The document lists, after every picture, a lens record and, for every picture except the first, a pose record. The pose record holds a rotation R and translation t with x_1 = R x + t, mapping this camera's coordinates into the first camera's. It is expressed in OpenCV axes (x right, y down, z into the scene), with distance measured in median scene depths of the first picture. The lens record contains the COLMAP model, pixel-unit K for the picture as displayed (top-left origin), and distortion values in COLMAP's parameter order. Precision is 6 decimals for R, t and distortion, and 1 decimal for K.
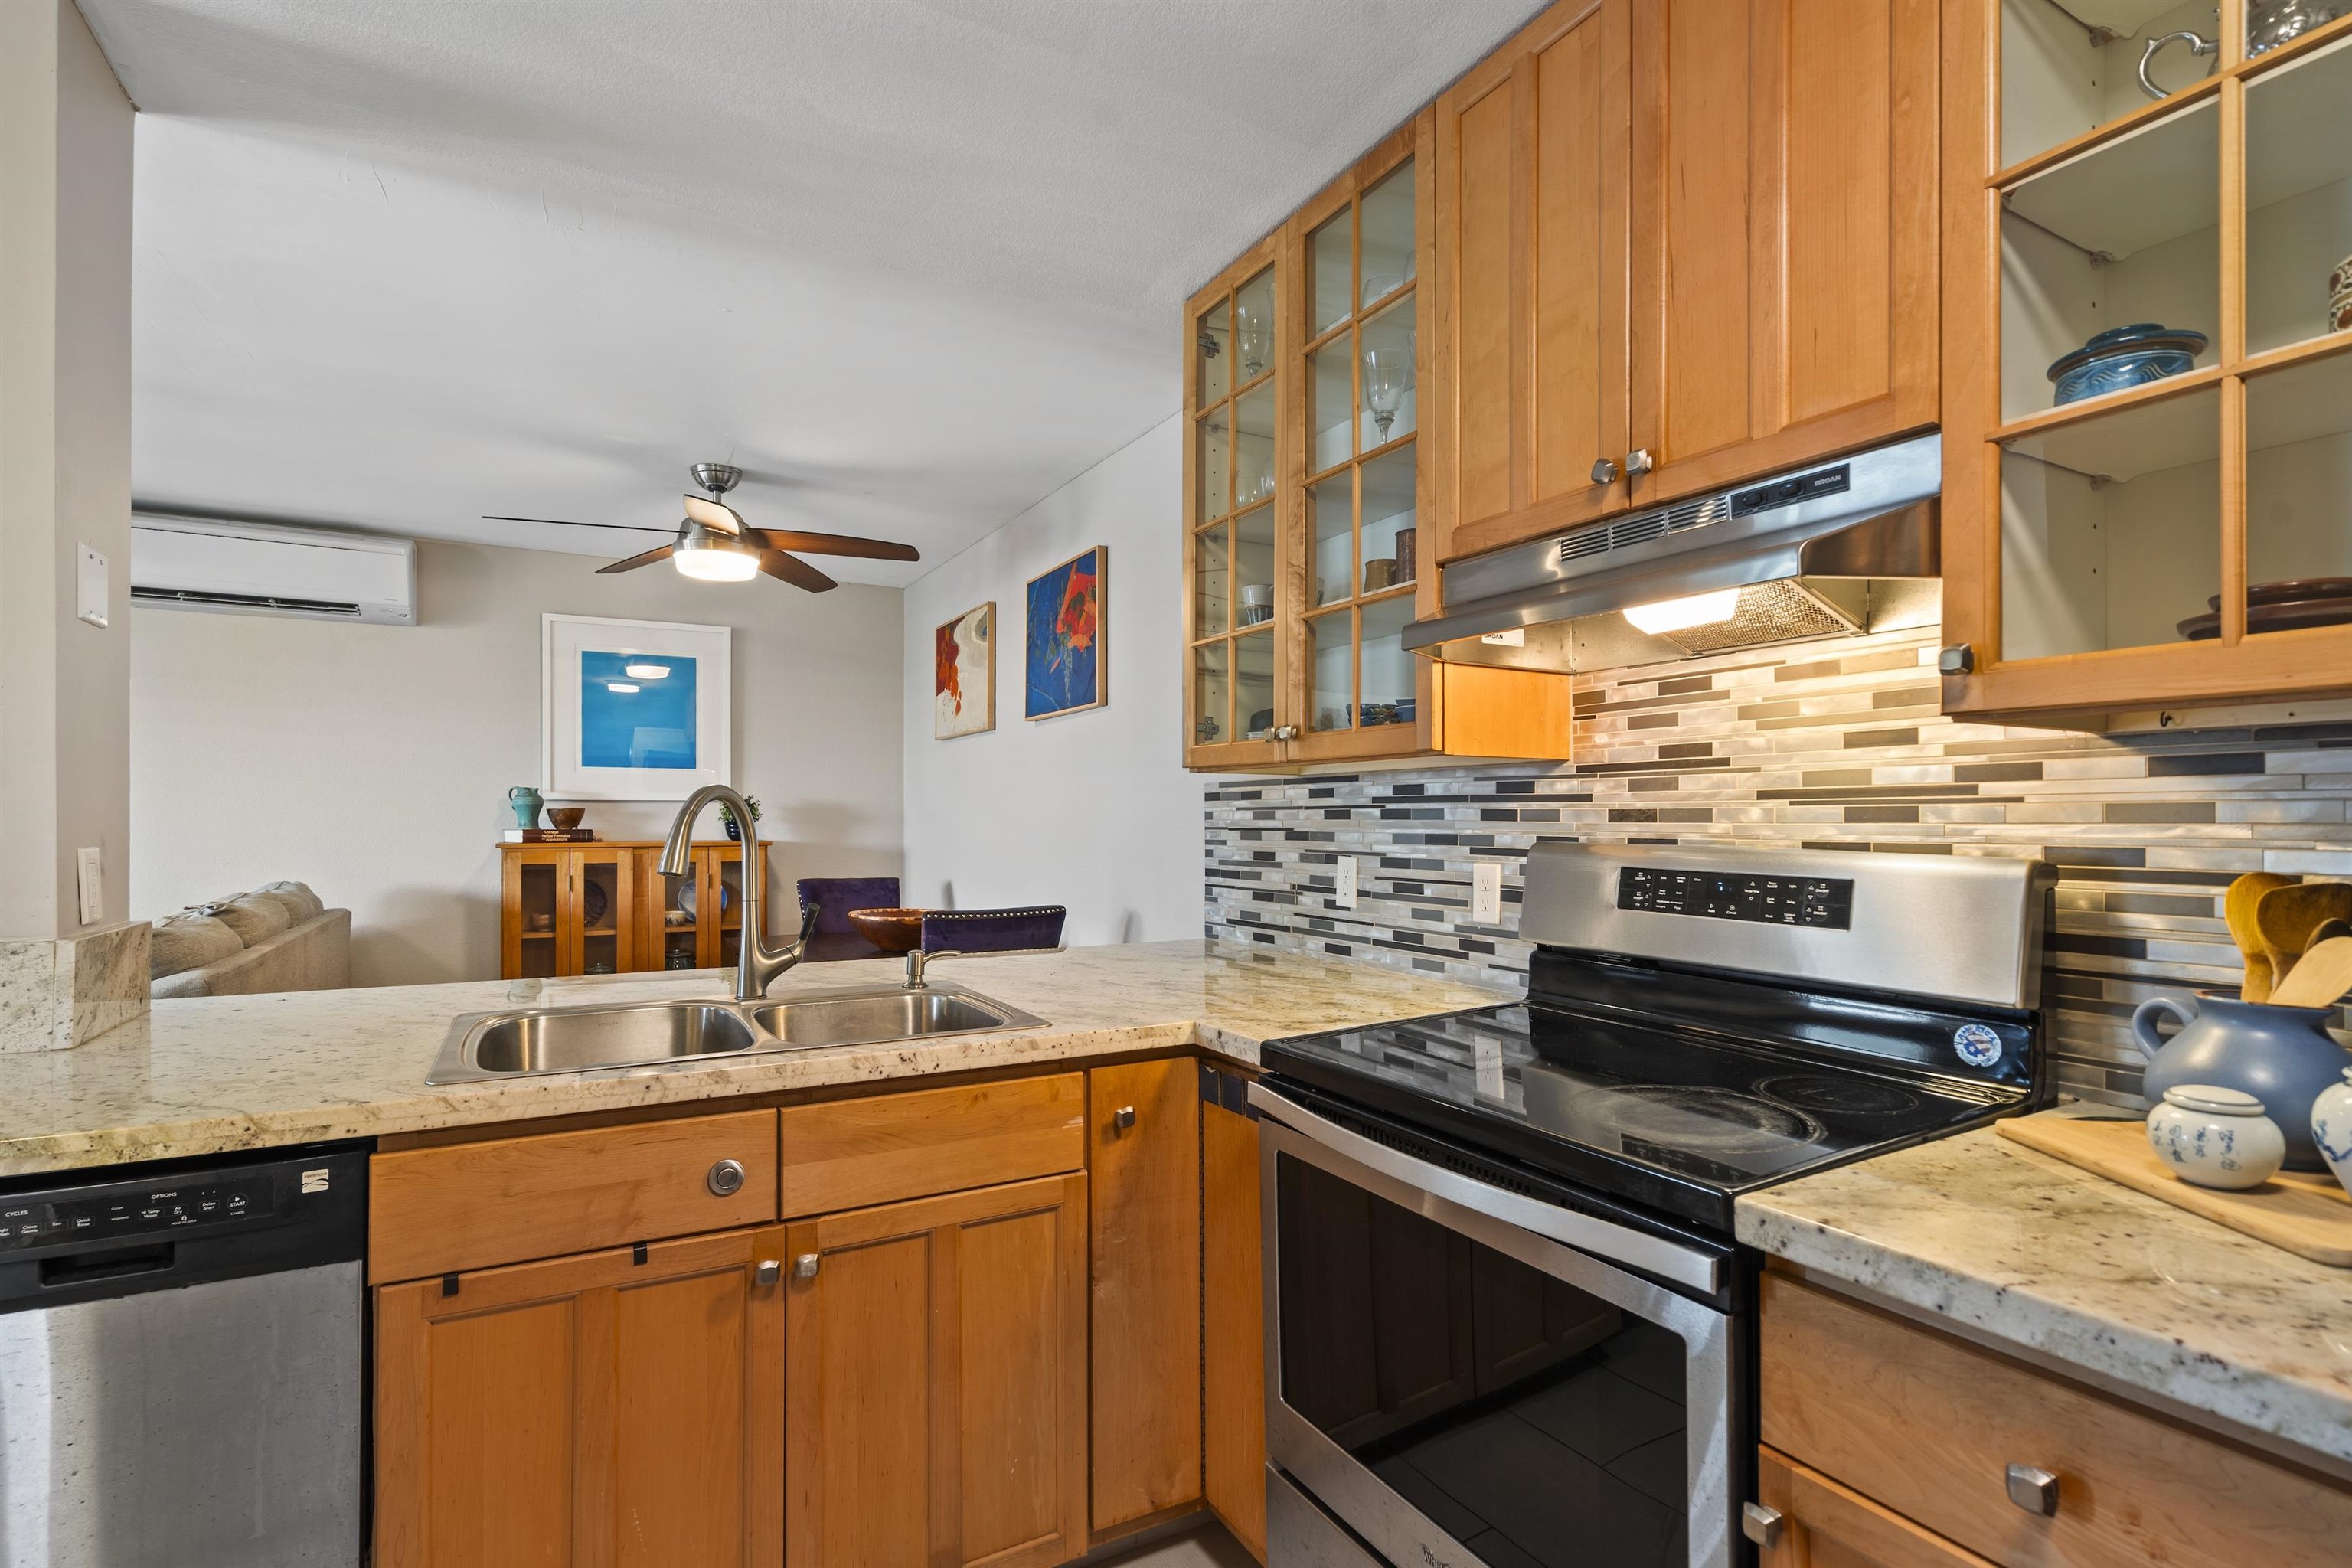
lens RADIAL K [[1116.1, 0, 1178.7], [0, 1116.1, 815.3], [0, 0, 1]] dist [-0.001966, 0.001175]
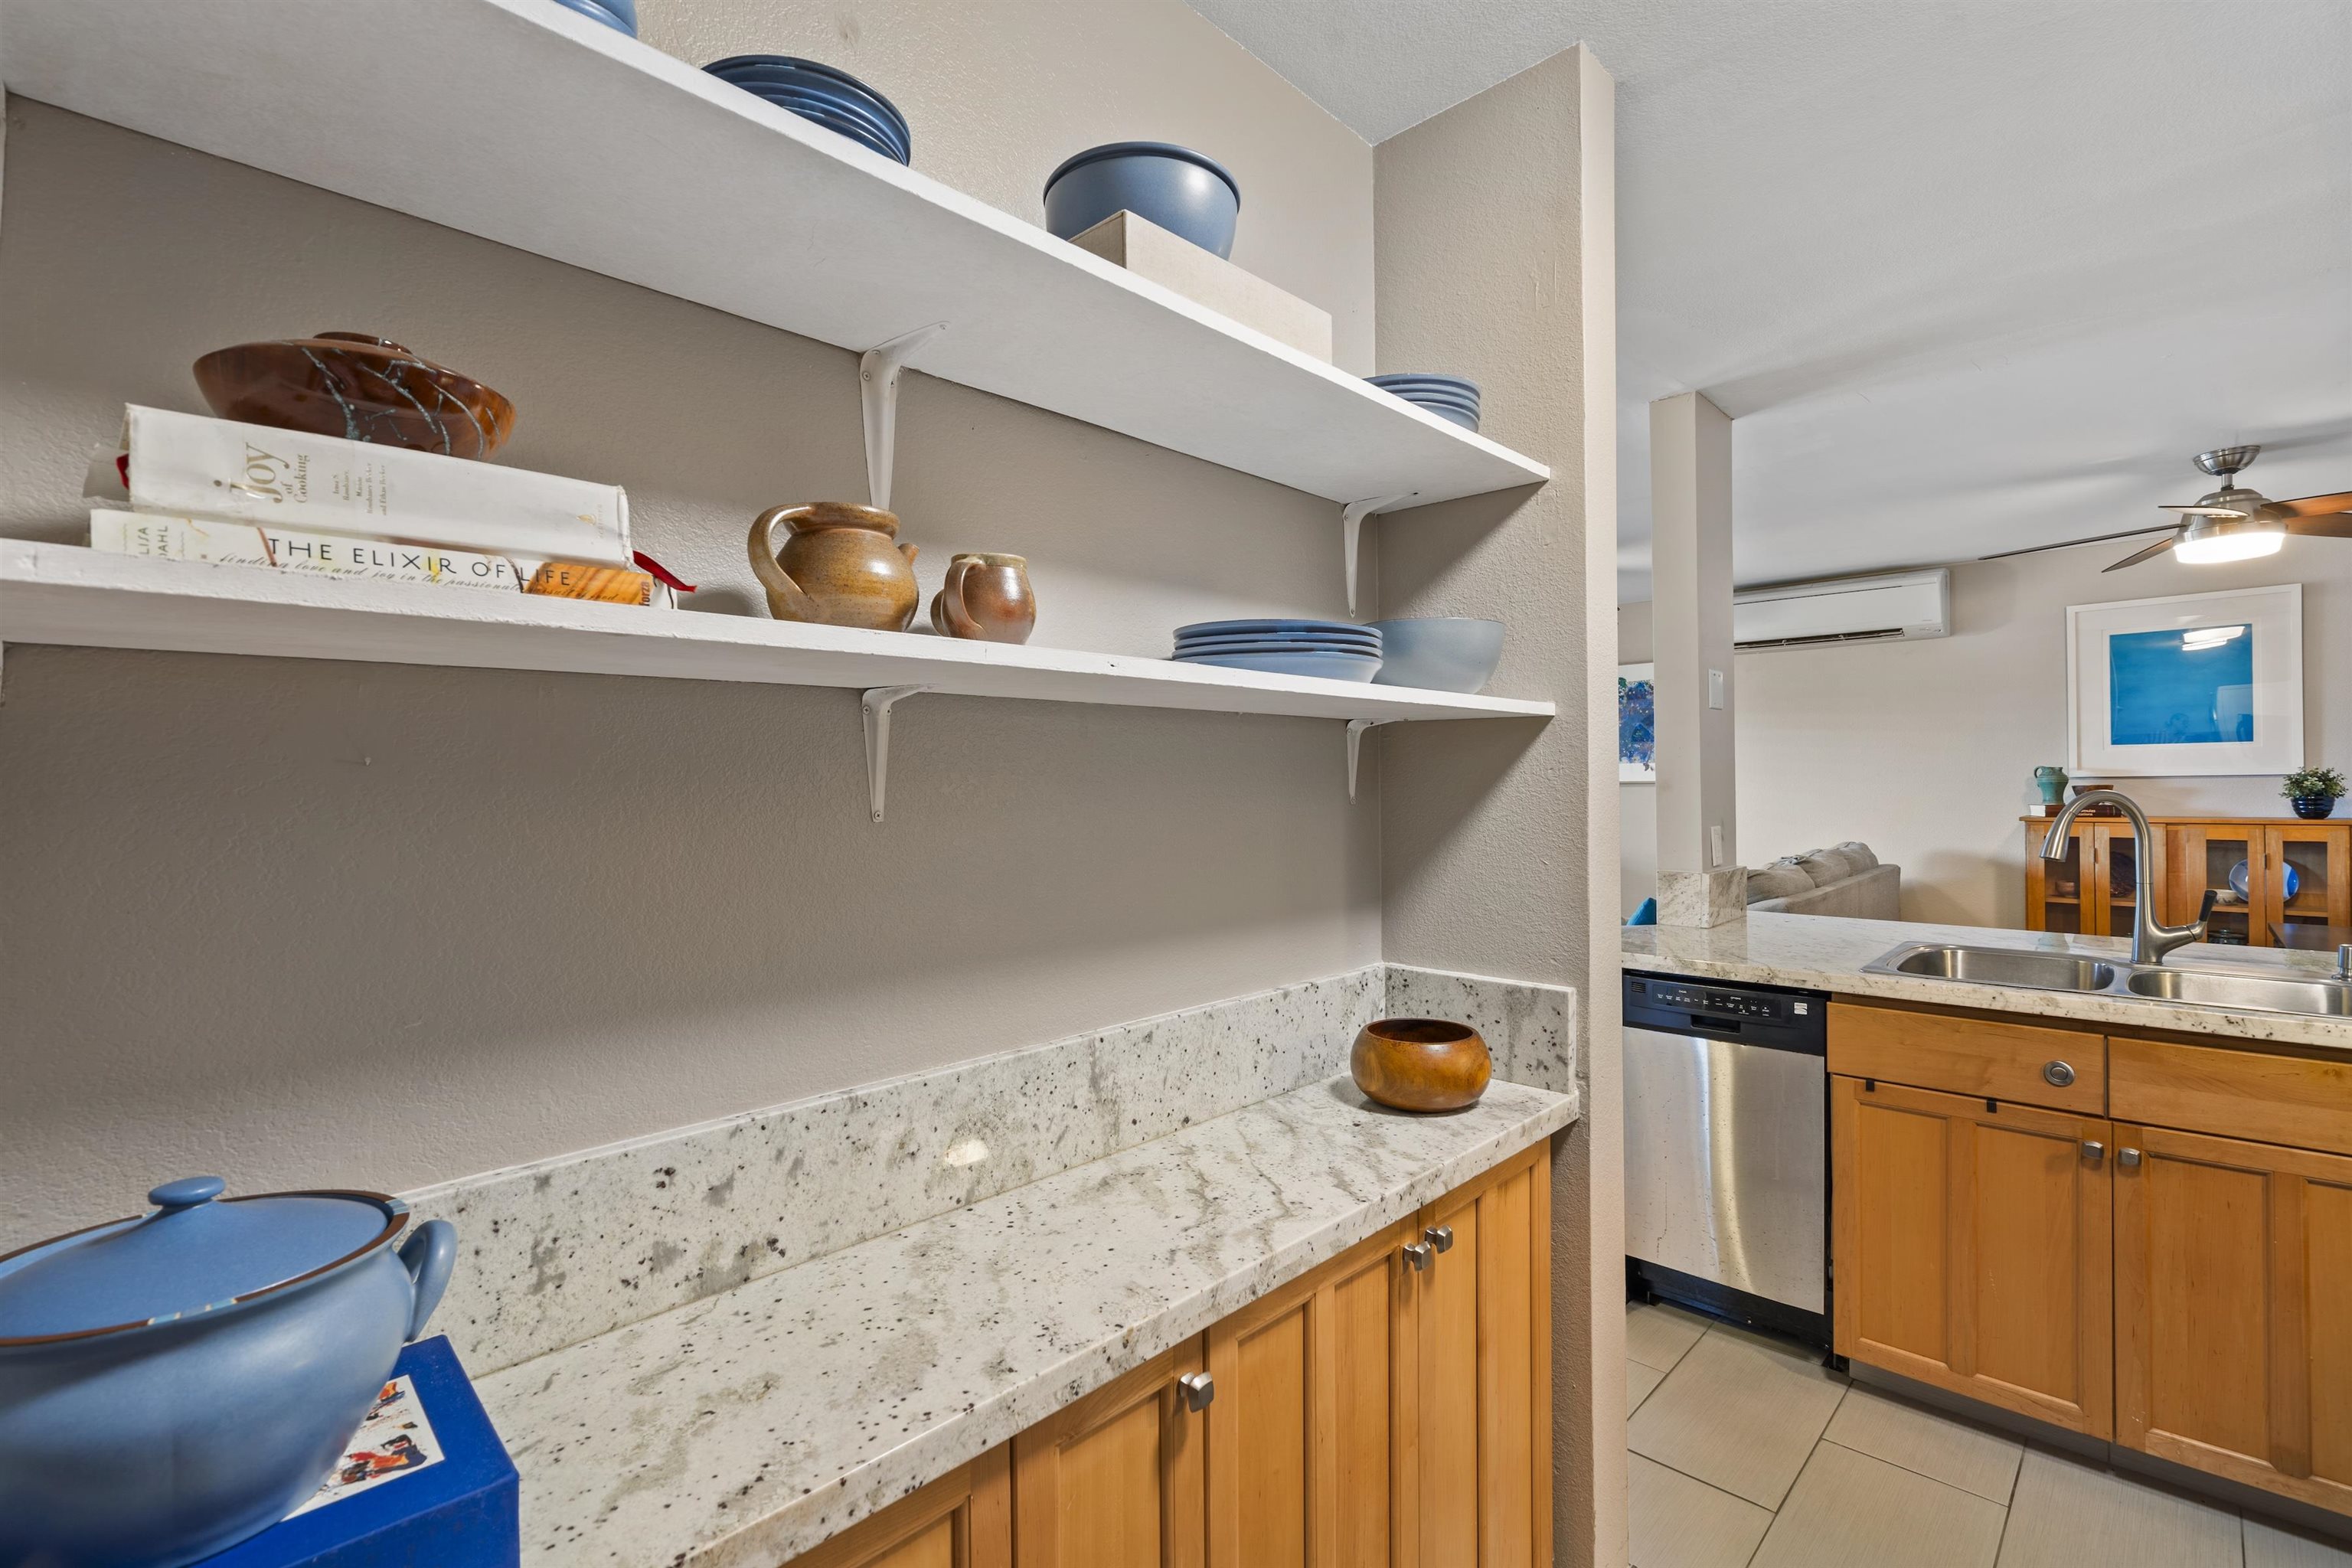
lens RADIAL K [[1074.6, 0, 1176.0], [0, 1074.6, 784.0], [0, 0, 1]] dist [-0.002892, 0.000601]
pose [[0.296122, -0.003882, -0.955142, 0.358681], [0.013594, 0.999908, 0.000151, -0.039417], [0.955053, -0.013029, 0.296148, -0.303306]]
